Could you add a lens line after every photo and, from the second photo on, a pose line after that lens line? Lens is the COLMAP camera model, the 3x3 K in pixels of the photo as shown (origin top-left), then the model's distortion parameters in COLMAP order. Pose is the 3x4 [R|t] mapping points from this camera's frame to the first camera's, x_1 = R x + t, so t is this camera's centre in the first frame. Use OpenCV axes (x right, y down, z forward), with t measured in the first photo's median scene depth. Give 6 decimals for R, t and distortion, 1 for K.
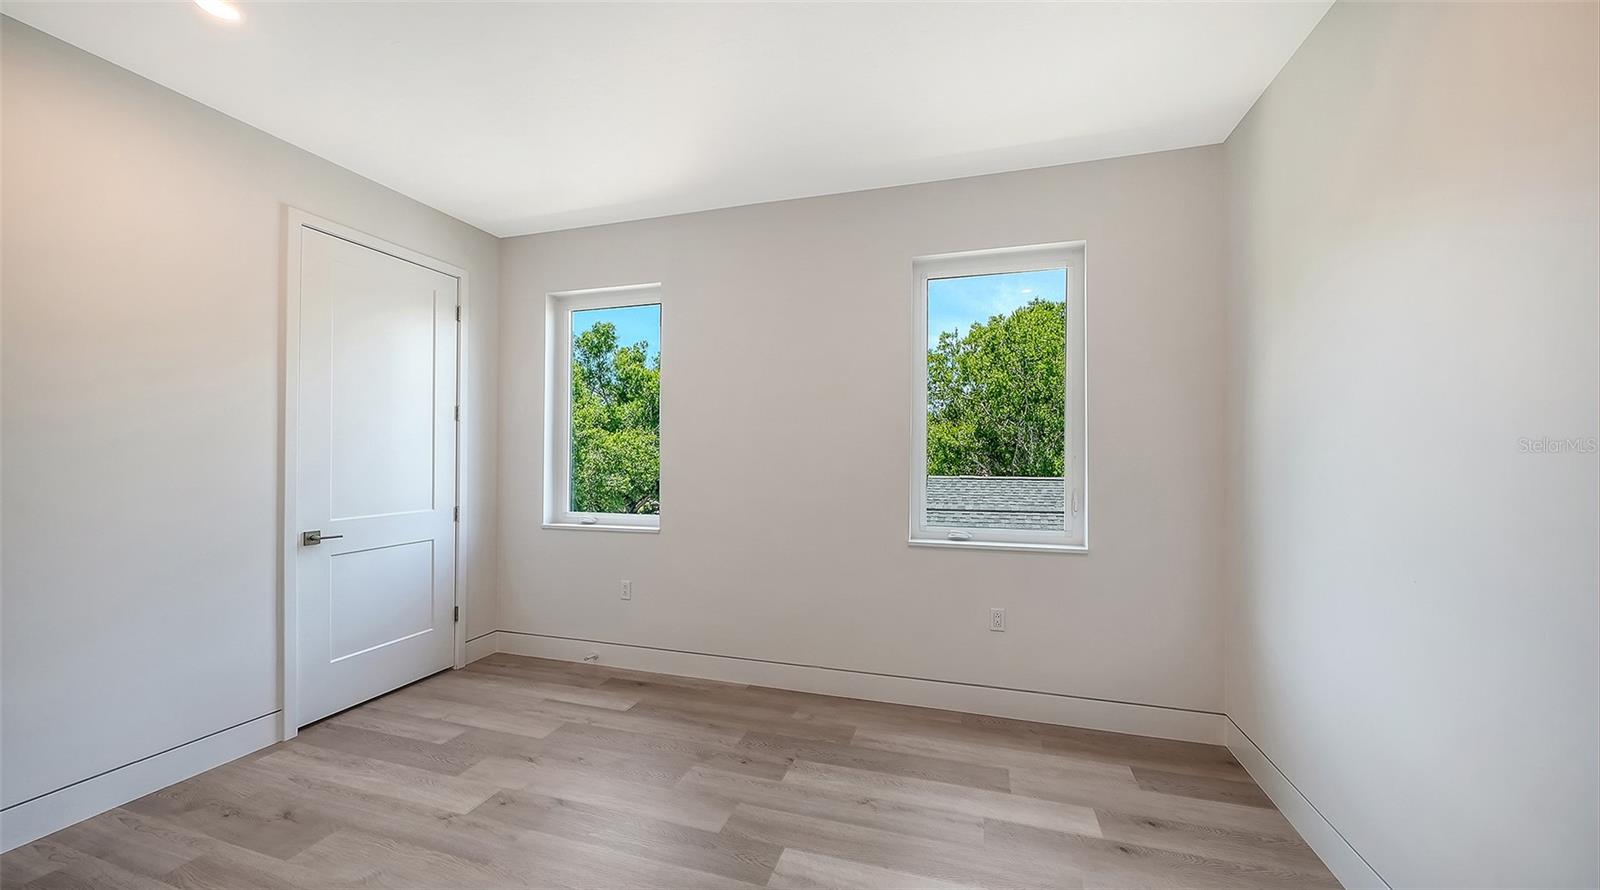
lens RADIAL K [[564.9, 0, 808.0], [0, 564.9, 456.8], [0, 0, 1]] dist [-0.002964, -0.001325]
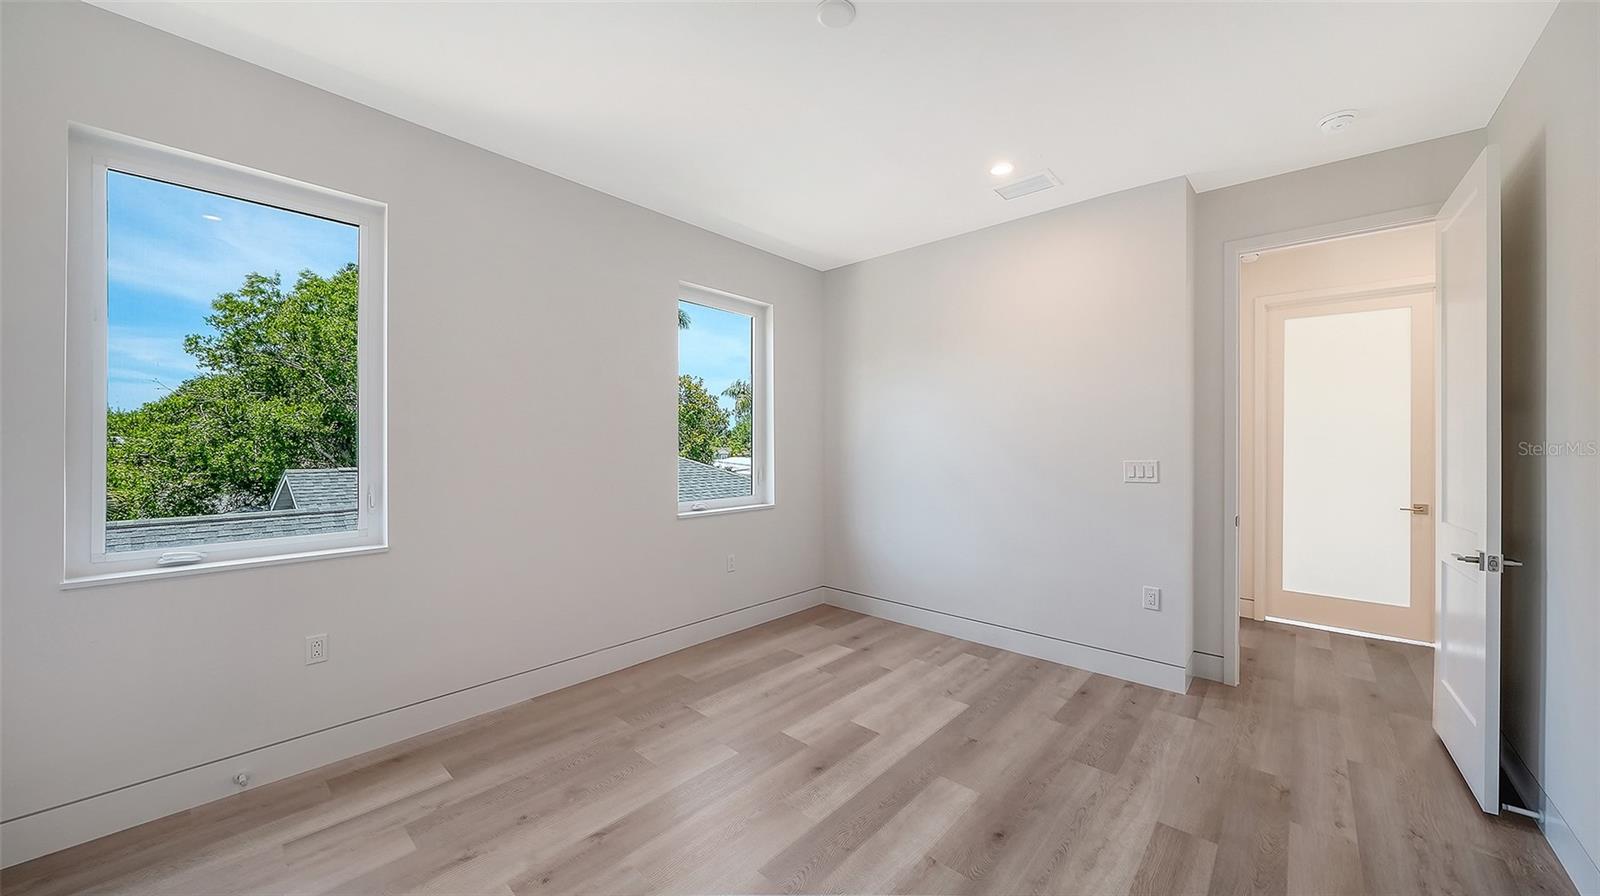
lens RADIAL K [[564.9, 0, 812.7], [0, 564.9, 441.8], [0, 0, 1]] dist [-0.002964, -0.001325]
pose [[0.416892, -0.000205, 0.908956, -0.817440], [0.003778, 0.999992, -0.001508, -0.003255], [-0.908948, 0.004063, 0.416889, 0.236210]]
